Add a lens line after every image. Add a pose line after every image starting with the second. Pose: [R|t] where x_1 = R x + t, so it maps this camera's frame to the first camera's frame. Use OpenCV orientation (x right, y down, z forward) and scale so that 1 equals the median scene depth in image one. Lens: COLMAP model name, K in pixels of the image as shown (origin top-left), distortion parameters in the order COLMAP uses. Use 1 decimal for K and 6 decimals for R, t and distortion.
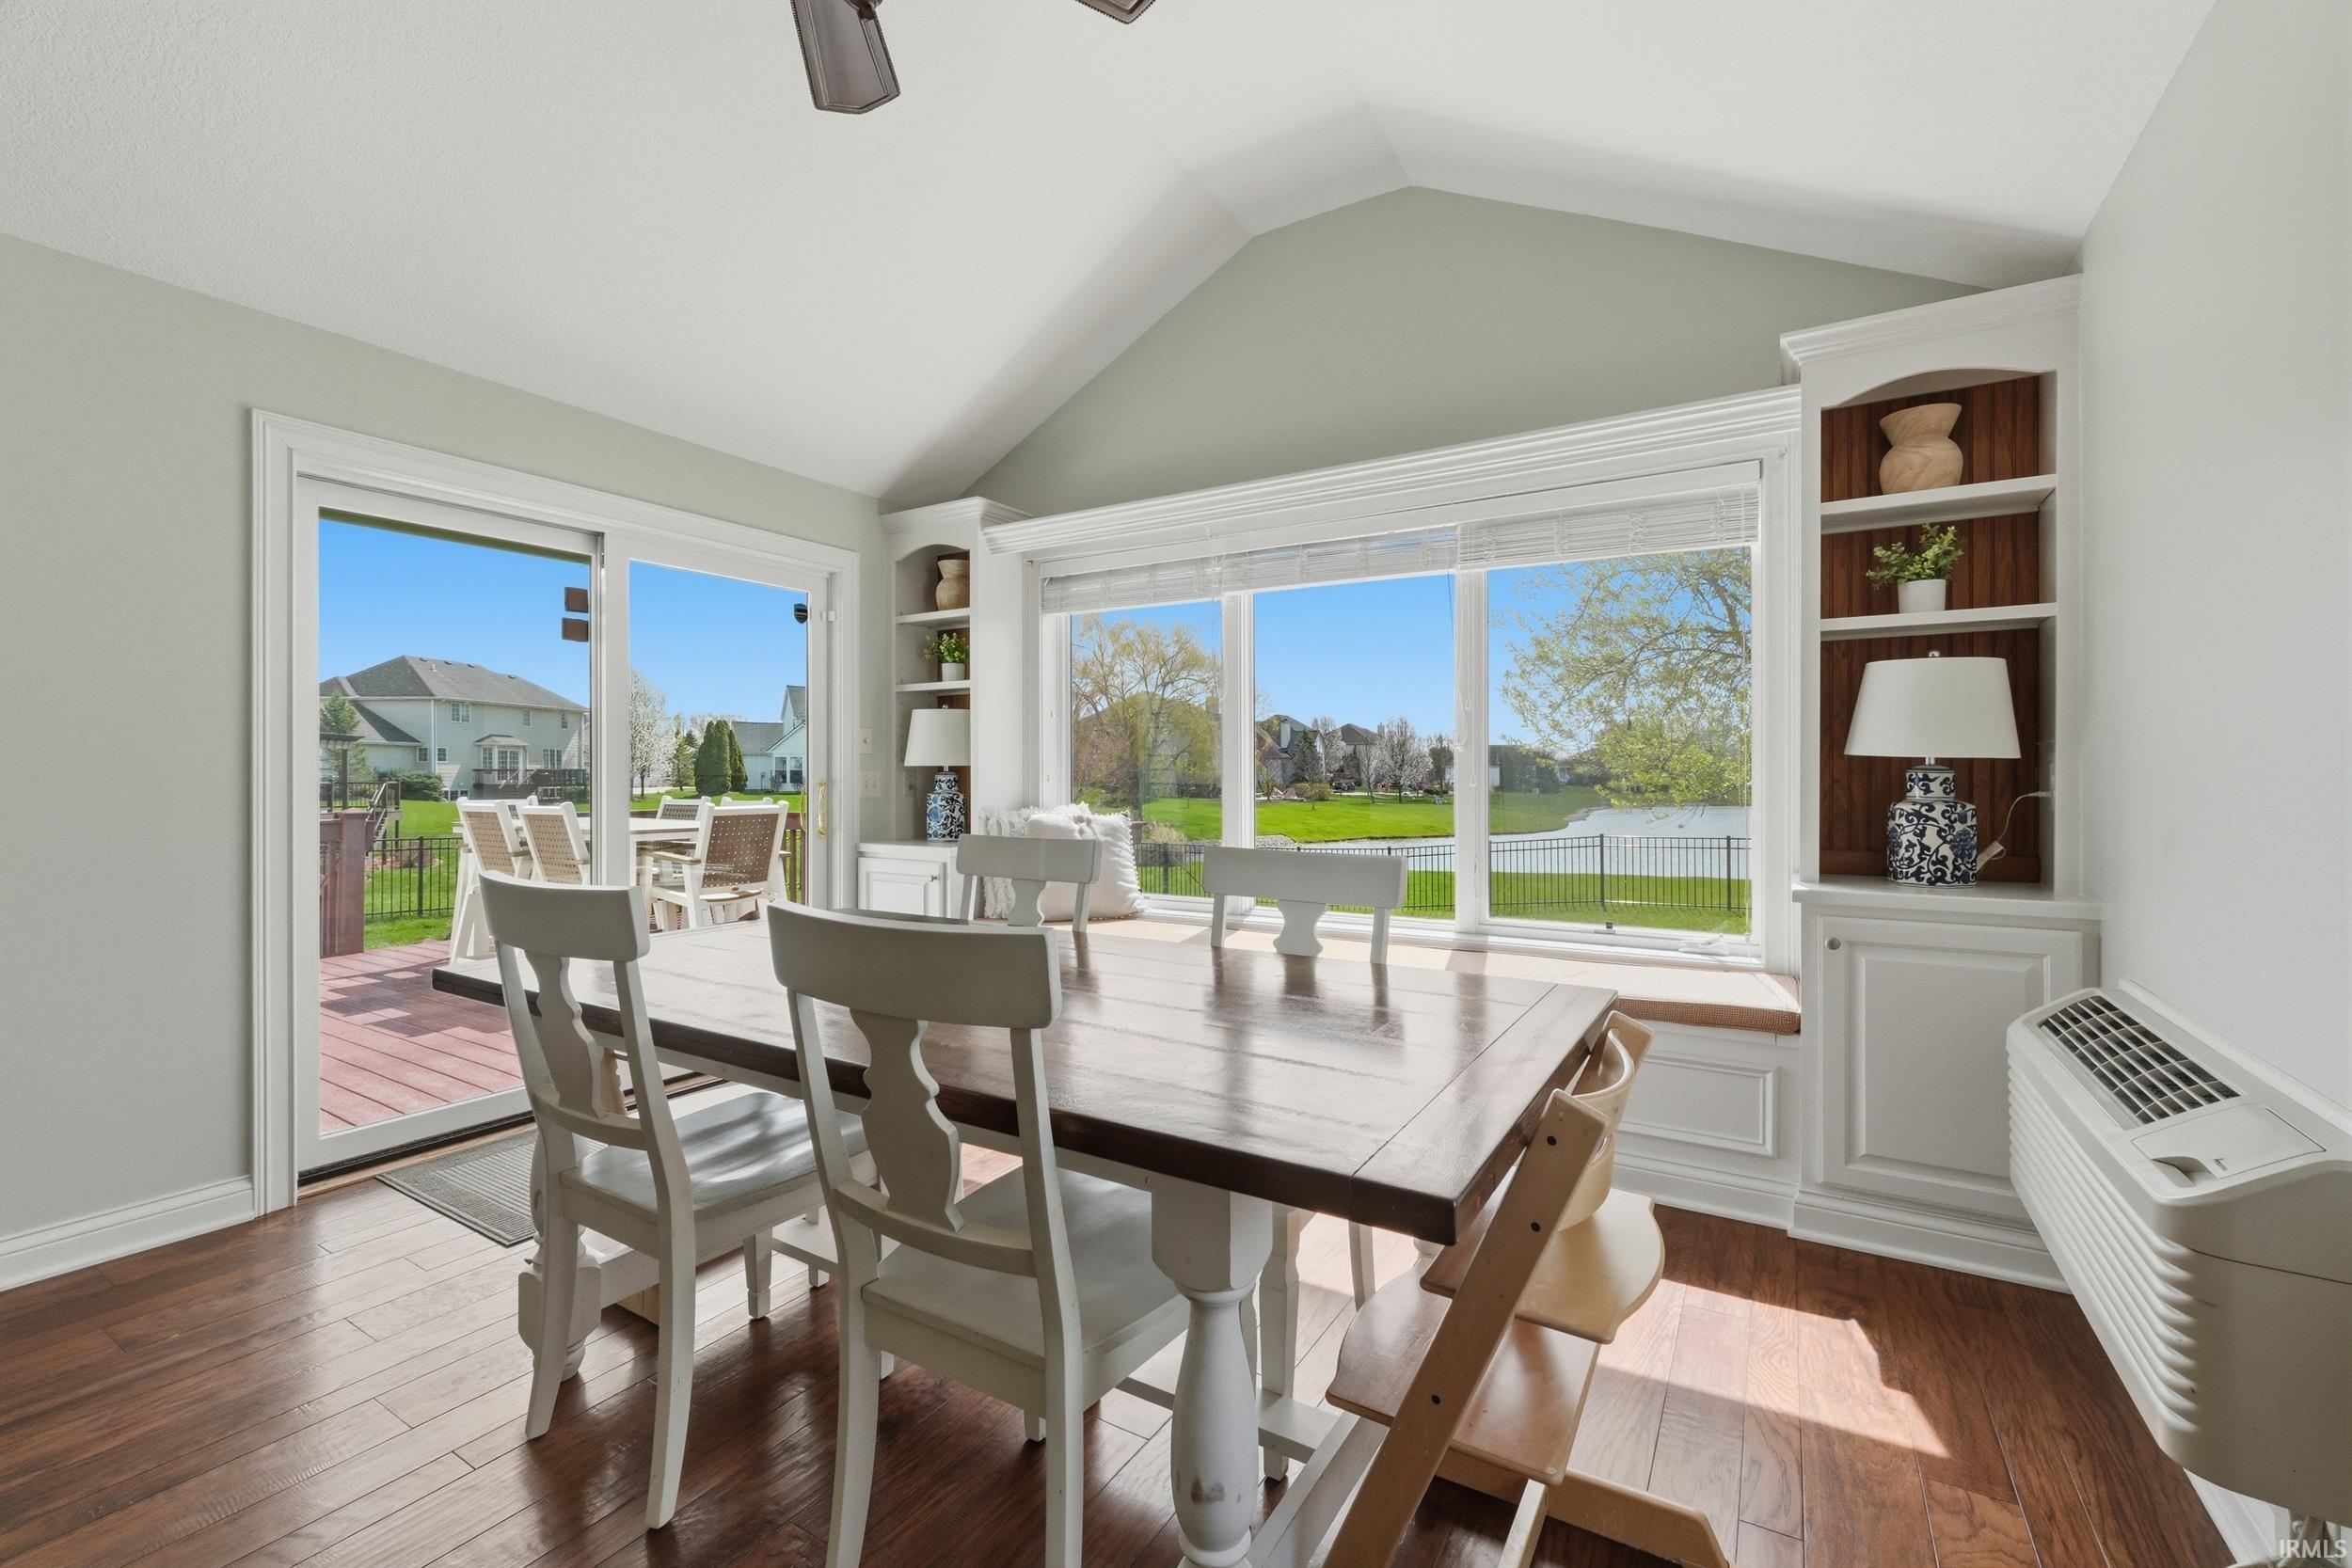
lens RADIAL K [[990.3, 0, 1183.8], [0, 990.3, 773.2], [0, 0, 1]] dist [0.000957, -0.001683]
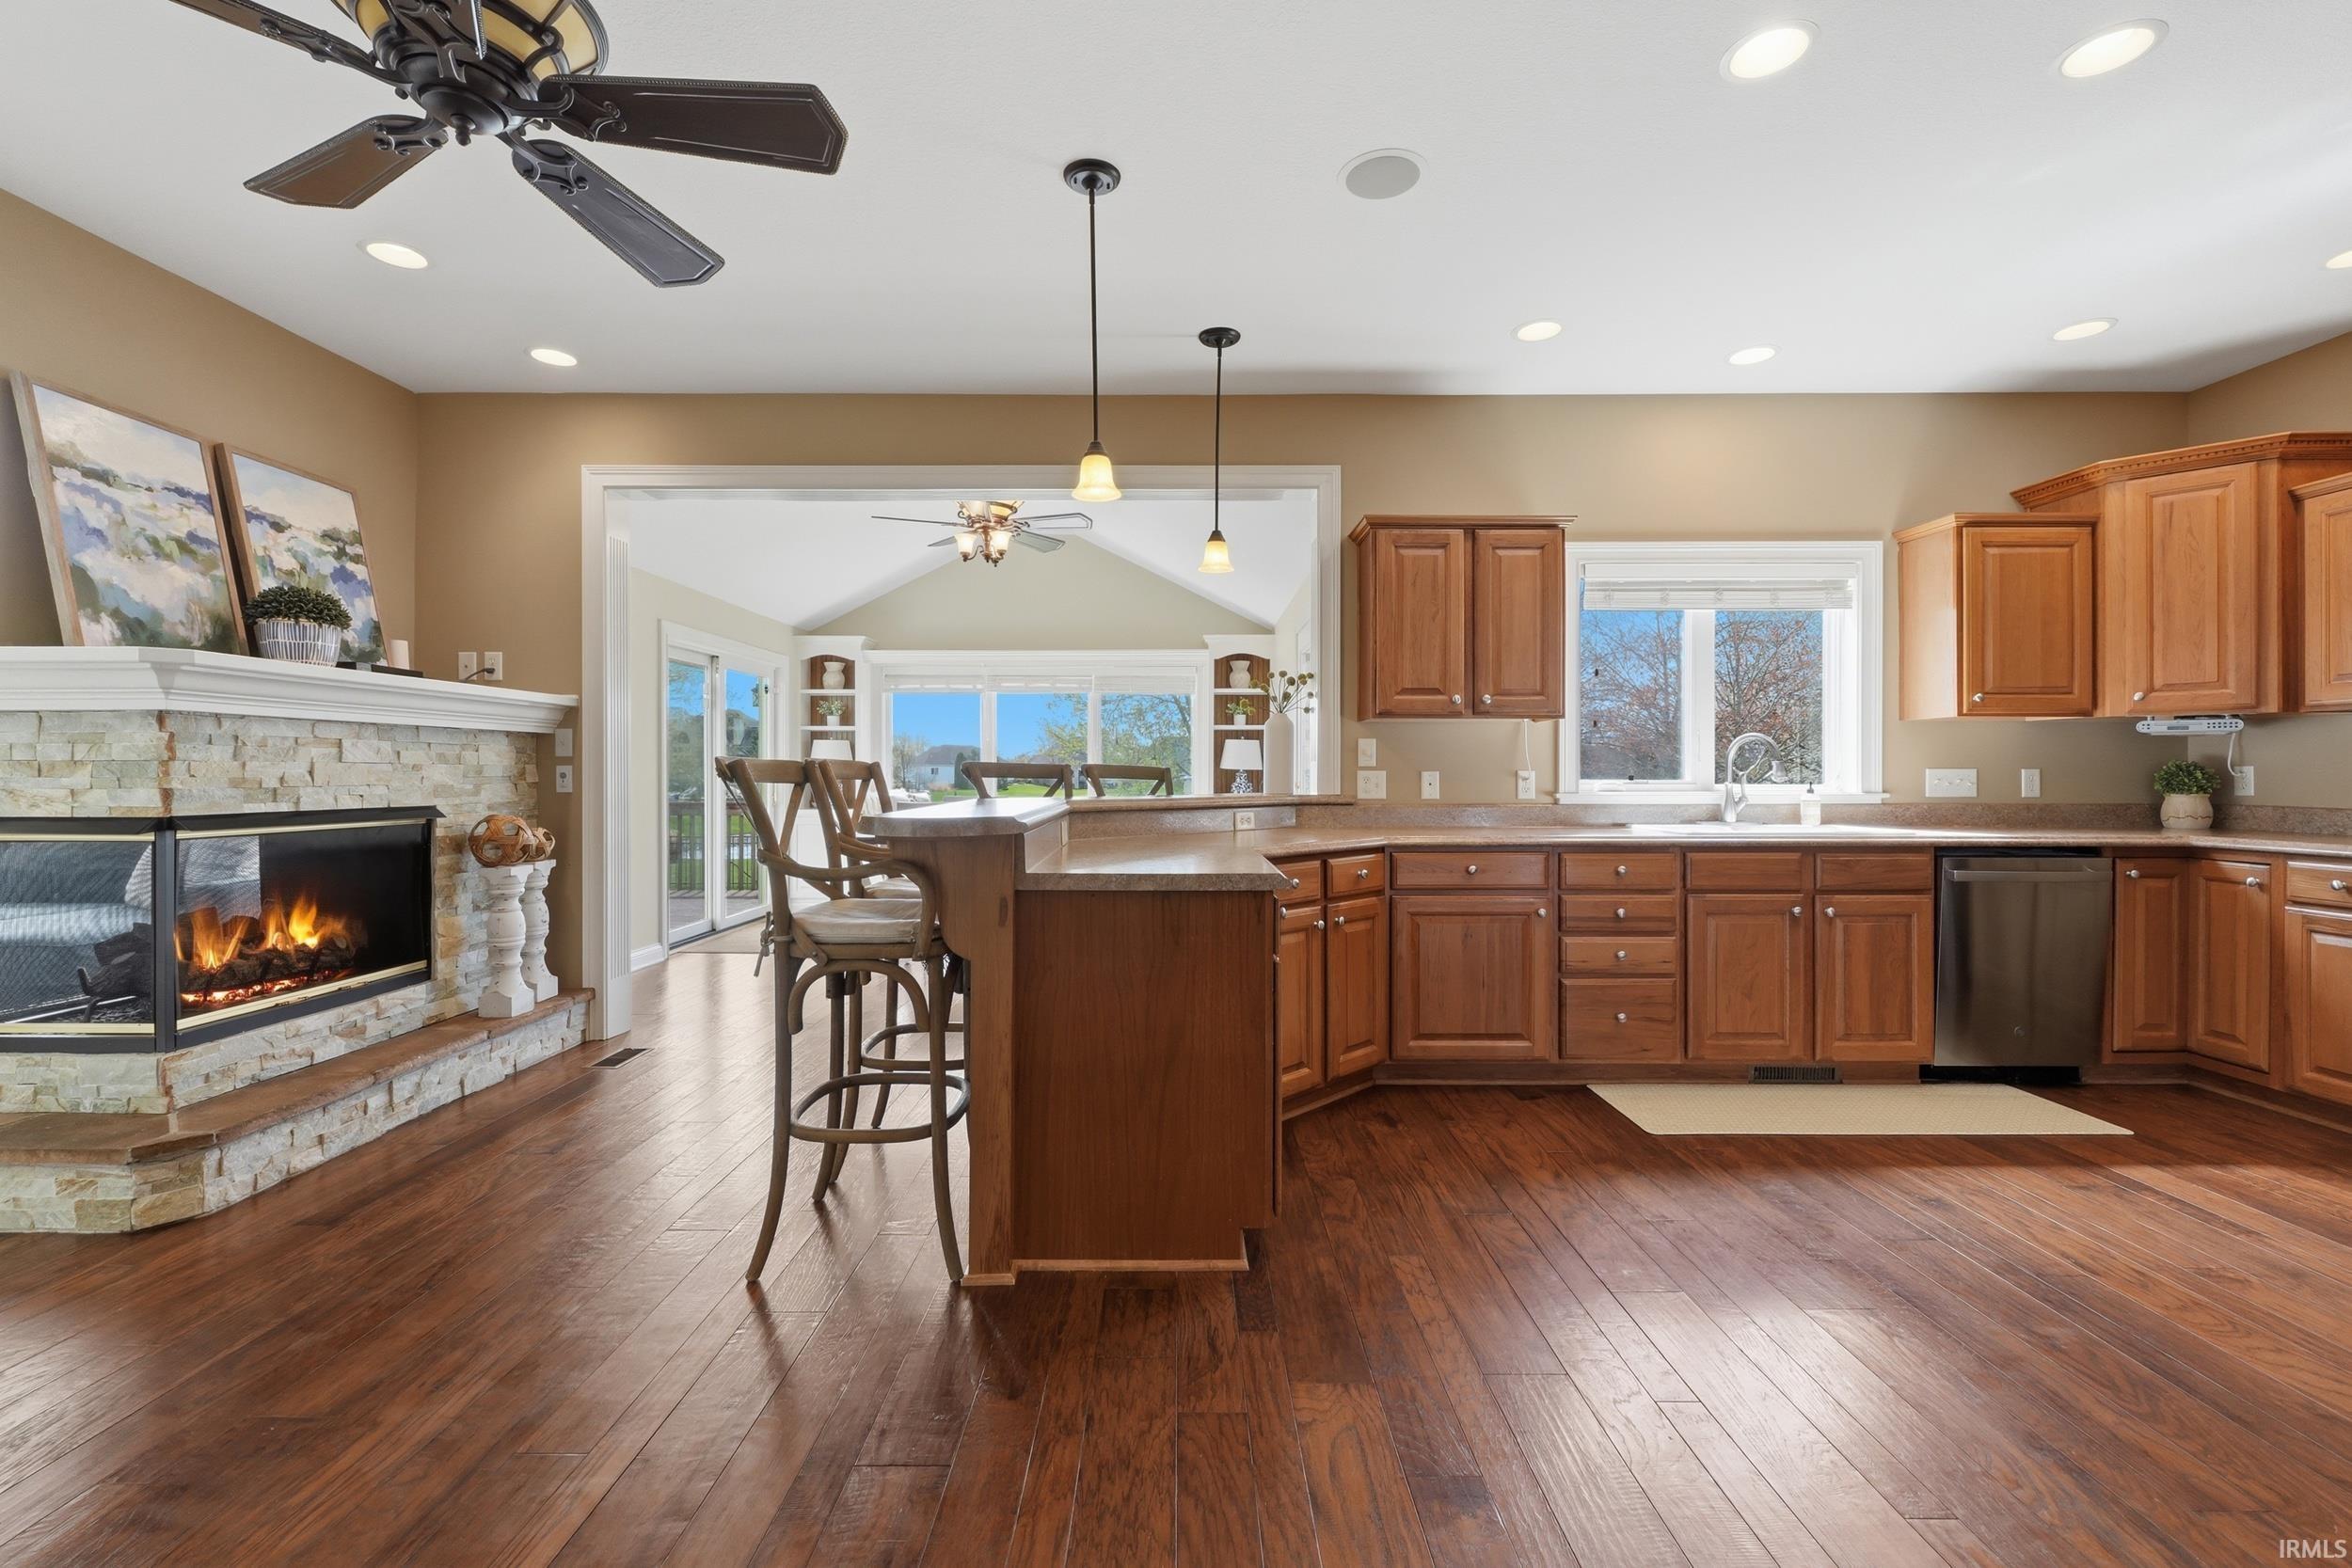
lens RADIAL K [[990.3, 0, 1173.4], [0, 990.3, 774.6], [0, 0, 1]] dist [0.000957, -0.001683]
pose [[0.855563, -0.000917, 0.517699, -0.699465], [-0.001639, 0.999989, 0.004480, -0.007259], [-0.517697, -0.004681, 0.855551, -1.038220]]
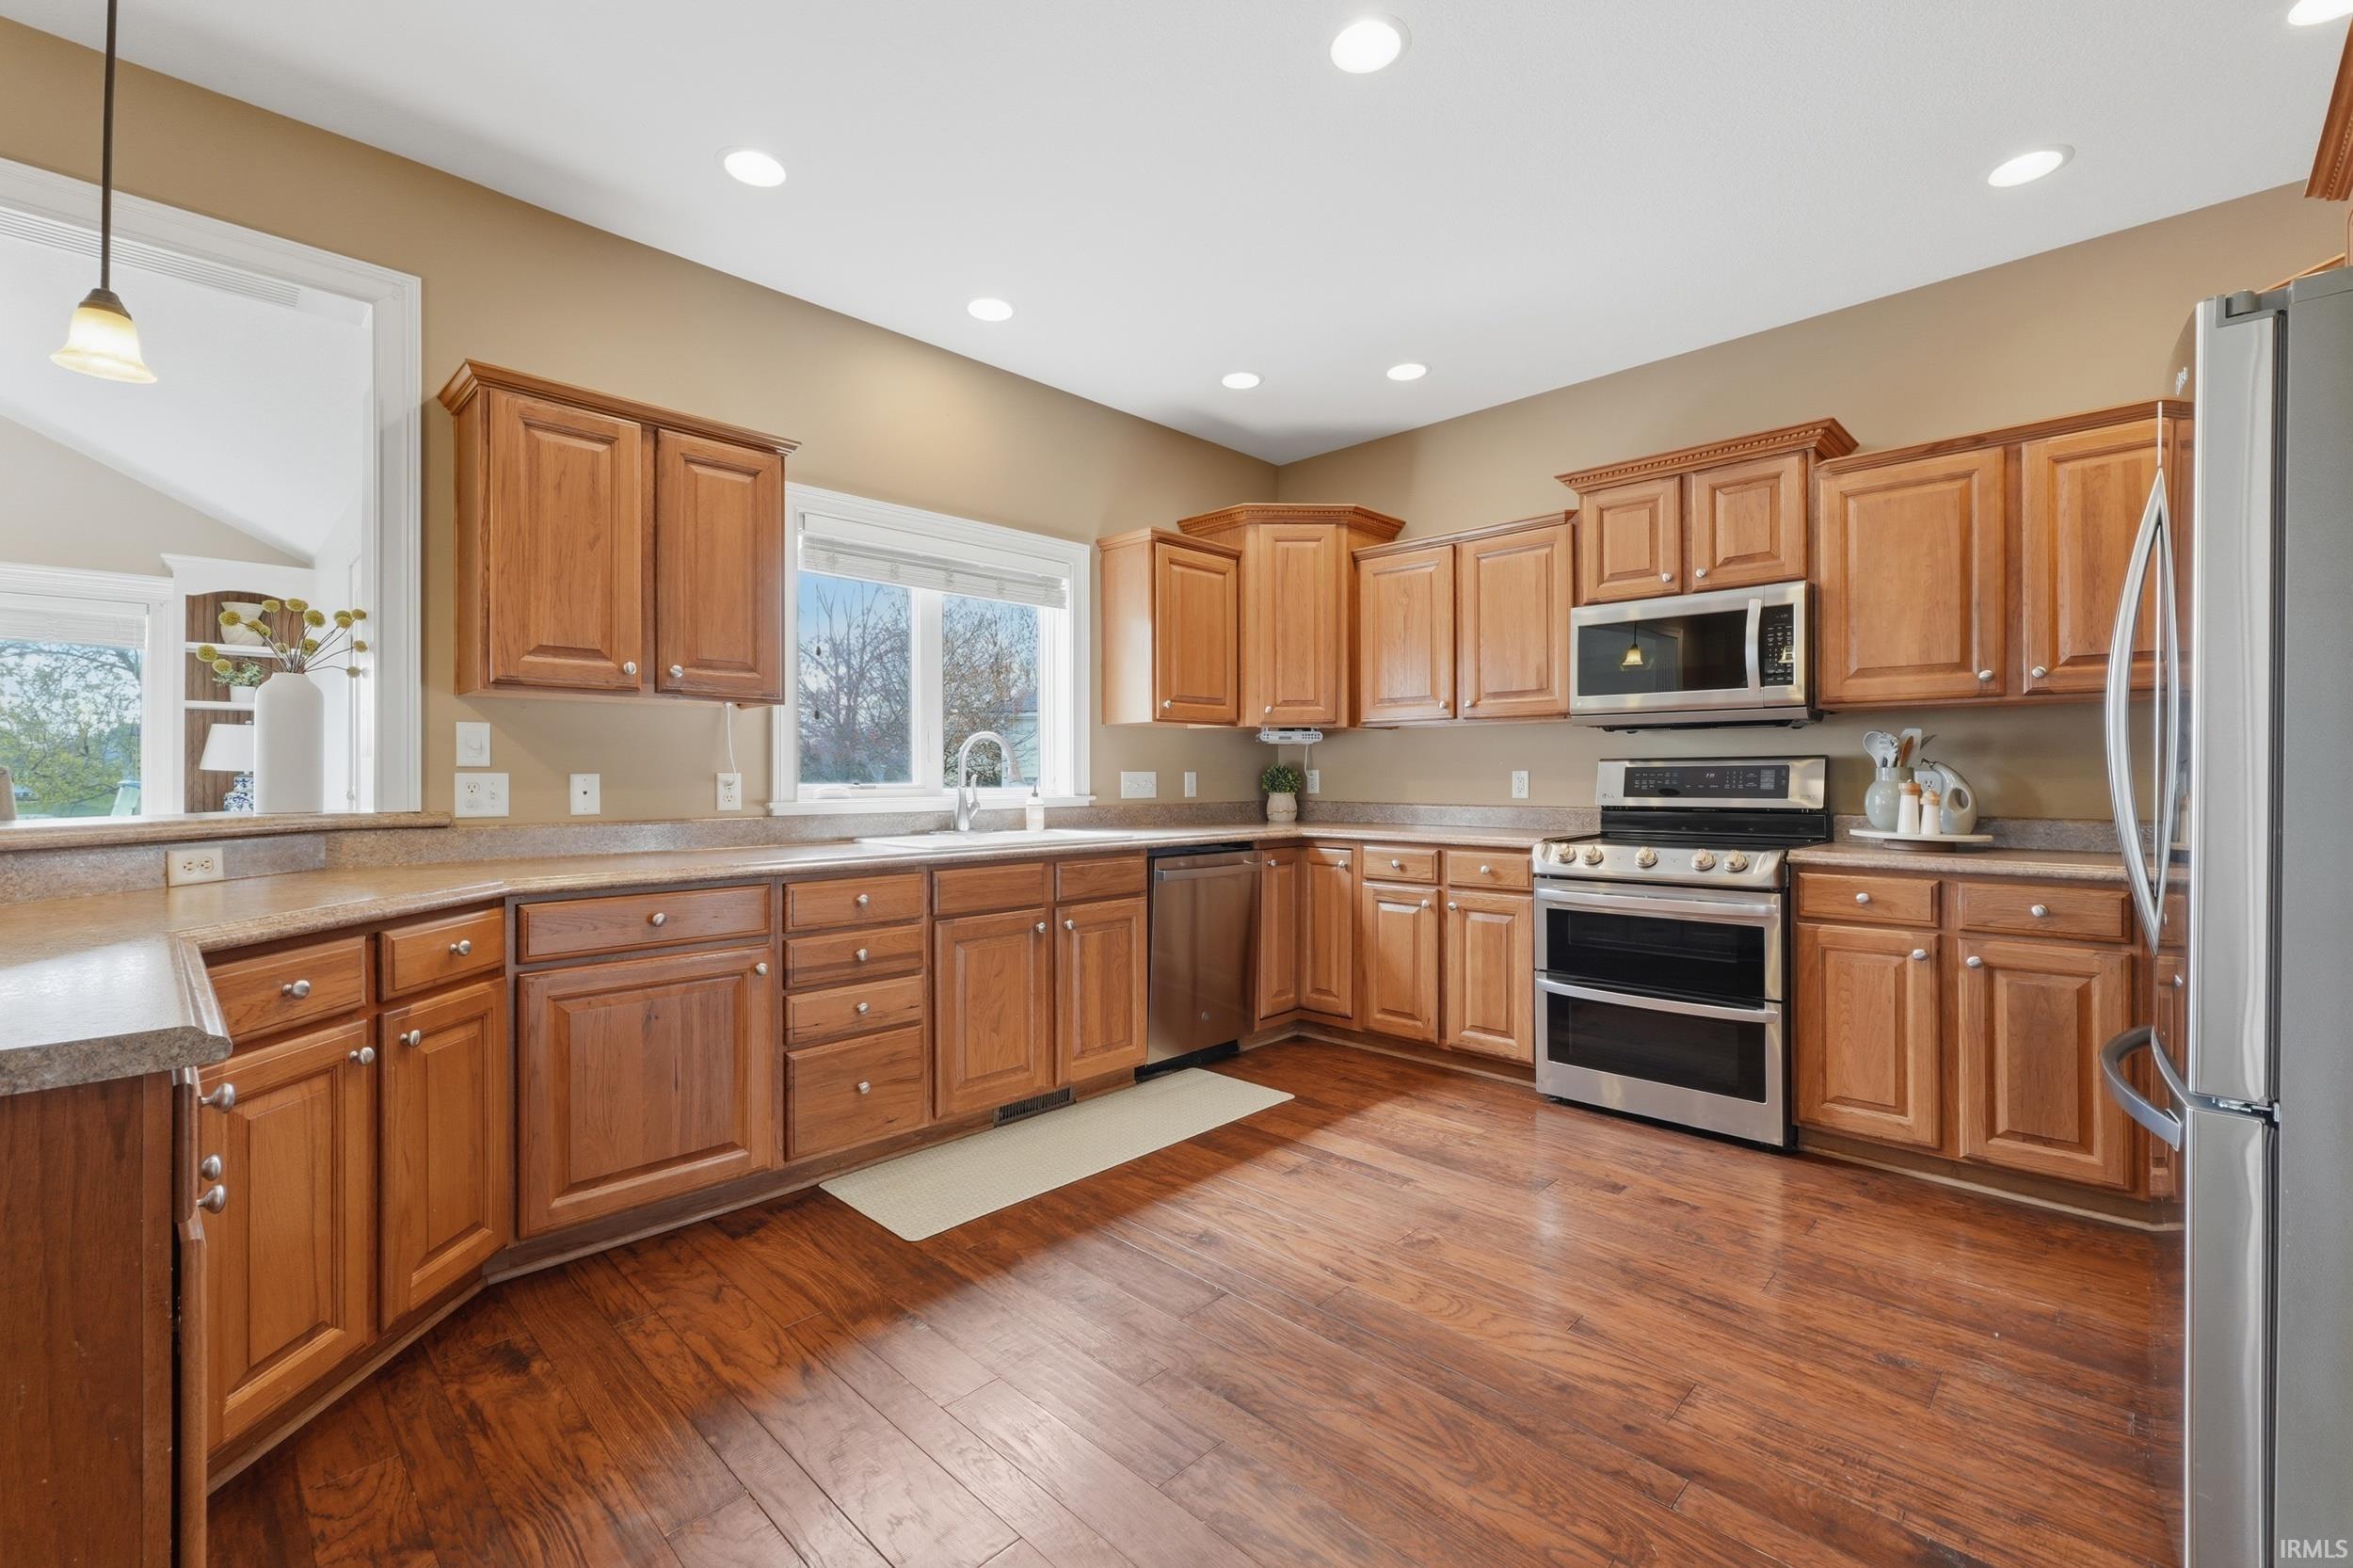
lens RADIAL K [[990.9, 0, 1178.8], [0, 990.9, 775.7], [0, 0, 1]] dist [0.000957, -0.001683]
pose [[0.221931, -0.000439, 0.975062, -0.532336], [-0.001778, 0.999998, 0.000855, -0.006611], [-0.975061, -0.001924, 0.221930, -0.864726]]
